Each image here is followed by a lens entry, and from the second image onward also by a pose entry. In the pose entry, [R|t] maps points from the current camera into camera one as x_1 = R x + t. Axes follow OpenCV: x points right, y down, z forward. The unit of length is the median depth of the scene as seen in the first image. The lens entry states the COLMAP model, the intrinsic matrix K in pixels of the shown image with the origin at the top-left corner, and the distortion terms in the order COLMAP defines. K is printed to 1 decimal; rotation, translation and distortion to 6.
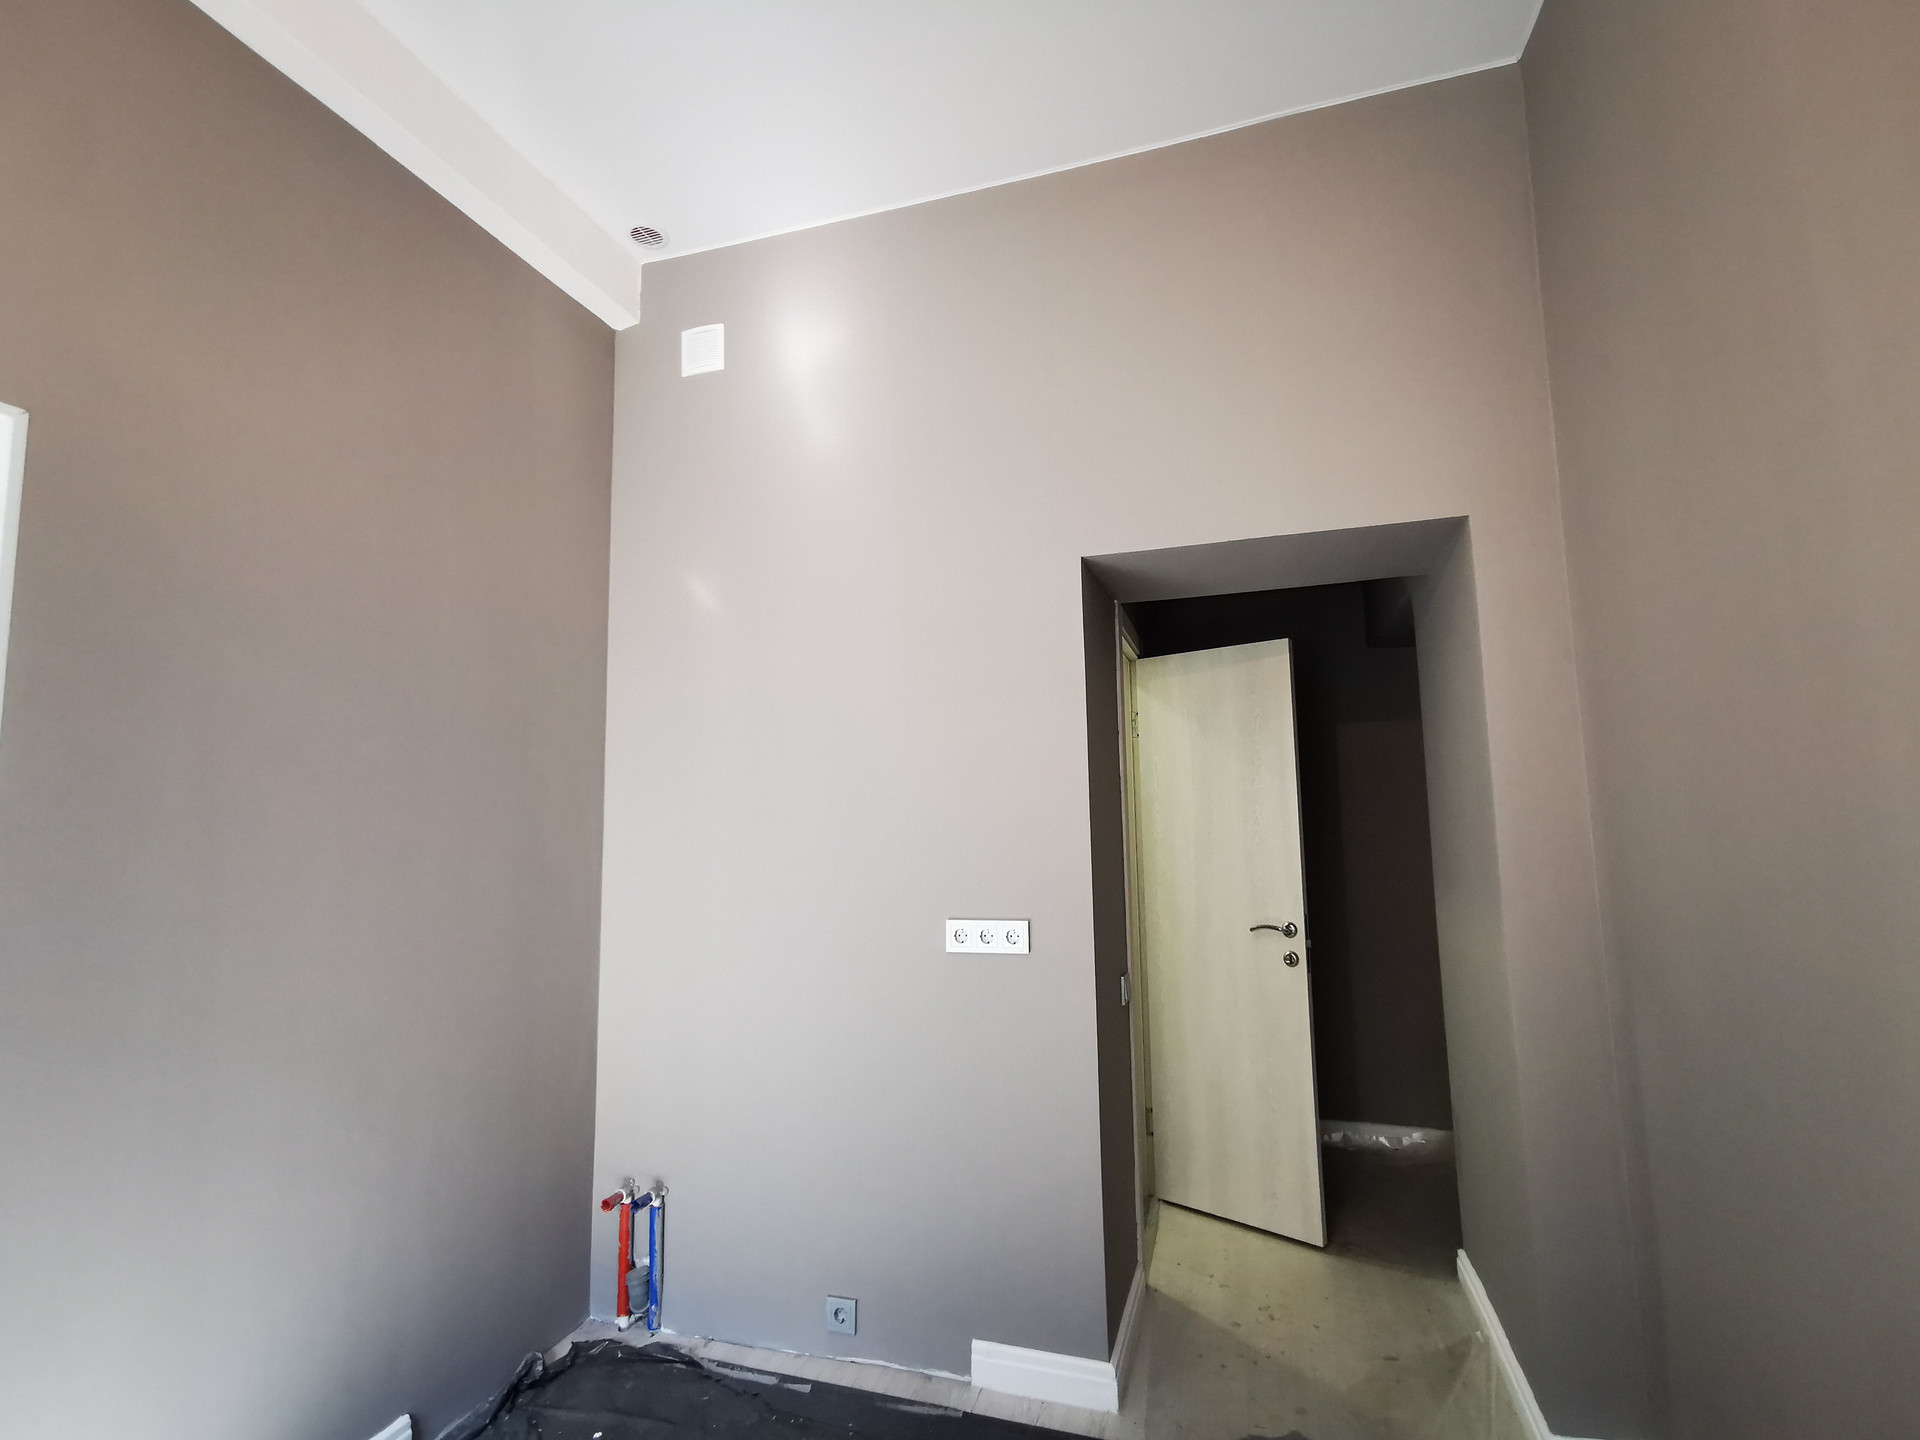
lens RADIAL K [[932.1, 0, 959.5], [0, 932.1, 708.2], [0, 0, 1]] dist [0.009785, -0.000637]
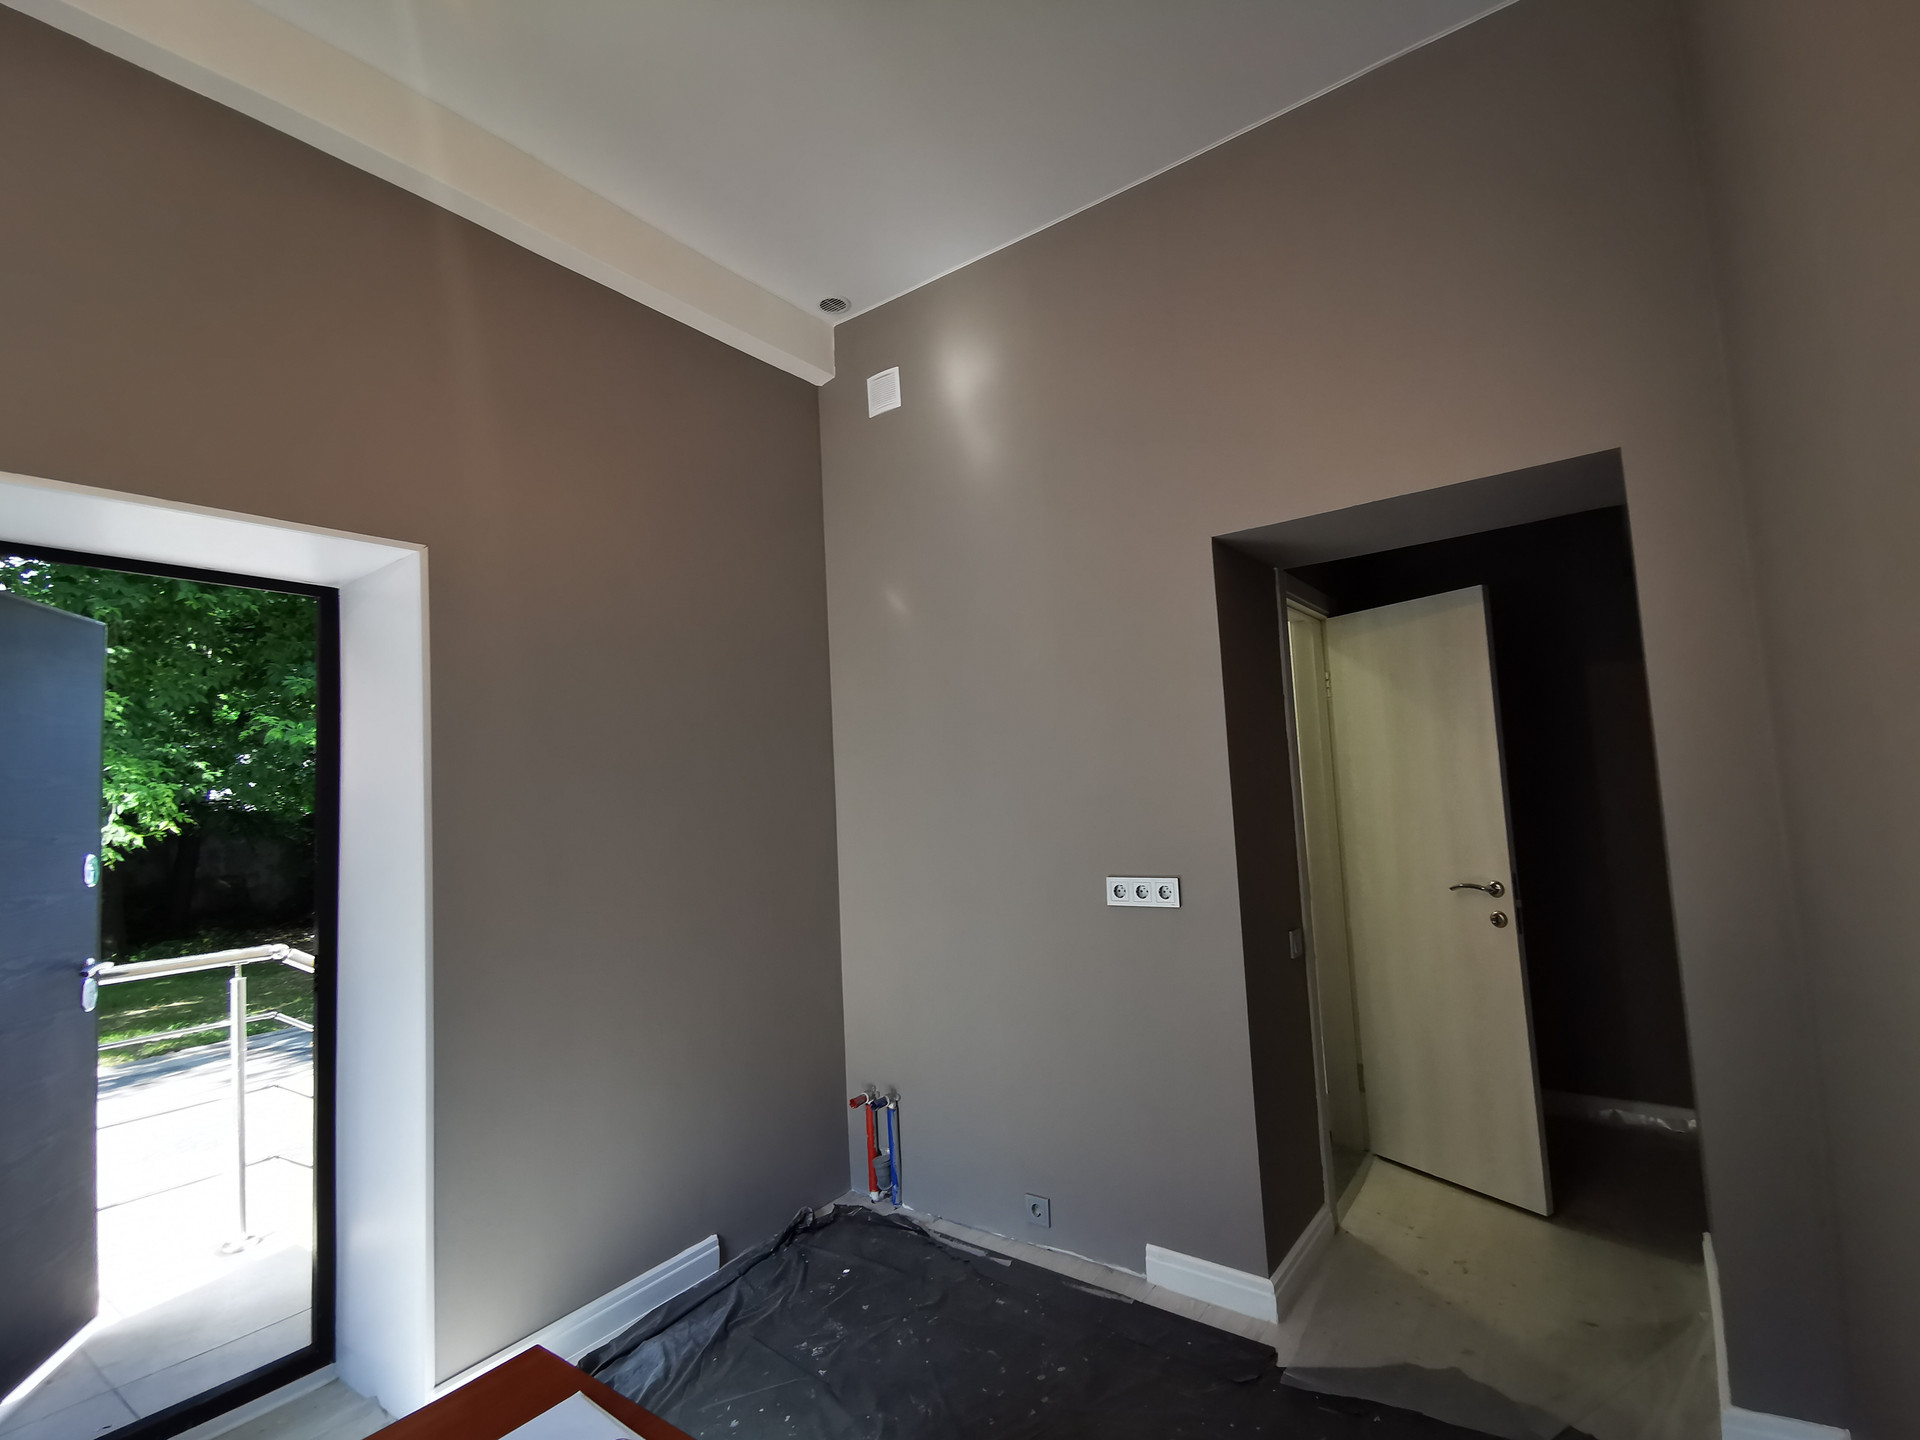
lens RADIAL K [[962.5, 0, 961.1], [0, 962.5, 719.7], [0, 0, 1]] dist [0.017398, -0.001009]
pose [[0.936416, -0.057455, -0.346156, 0.232714], [0.074458, 0.996574, 0.036012, -0.015511], [0.342901, -0.059496, 0.937486, -0.131007]]
